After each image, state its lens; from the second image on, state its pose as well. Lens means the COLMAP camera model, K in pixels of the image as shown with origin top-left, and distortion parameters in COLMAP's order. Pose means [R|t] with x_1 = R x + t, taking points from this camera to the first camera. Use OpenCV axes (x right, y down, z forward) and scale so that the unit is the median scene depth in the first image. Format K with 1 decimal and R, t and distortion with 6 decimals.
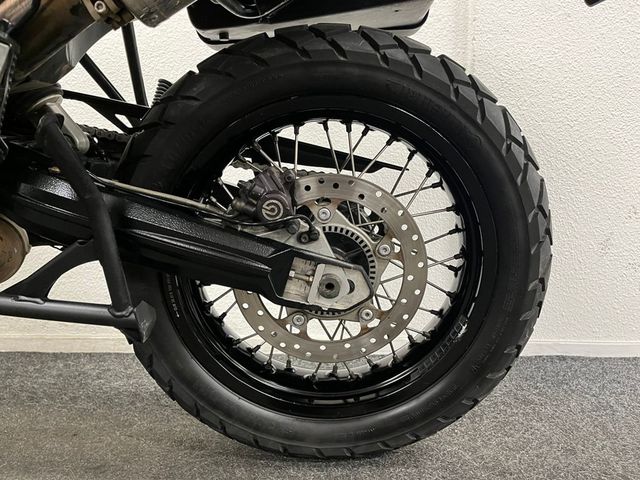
lens RADIAL K [[491.1, 0, 323.3], [0, 491.1, 244.3], [0, 0, 1]] dist [0.062582, -0.081515]
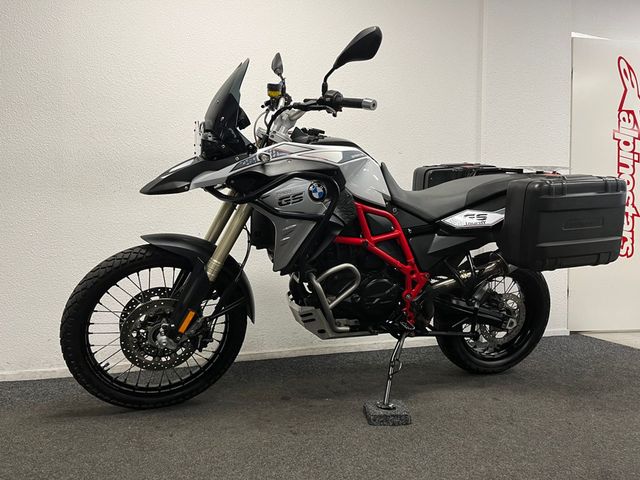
lens RADIAL K [[491.1, 0, 320.3], [0, 491.1, 235.1], [0, 0, 1]] dist [0.062582, -0.081515]
pose [[0.946368, -0.006939, 0.323016, -2.349004], [0.012138, 0.999827, -0.014084, -0.506855], [-0.322862, 0.017250, 0.946289, -1.952968]]
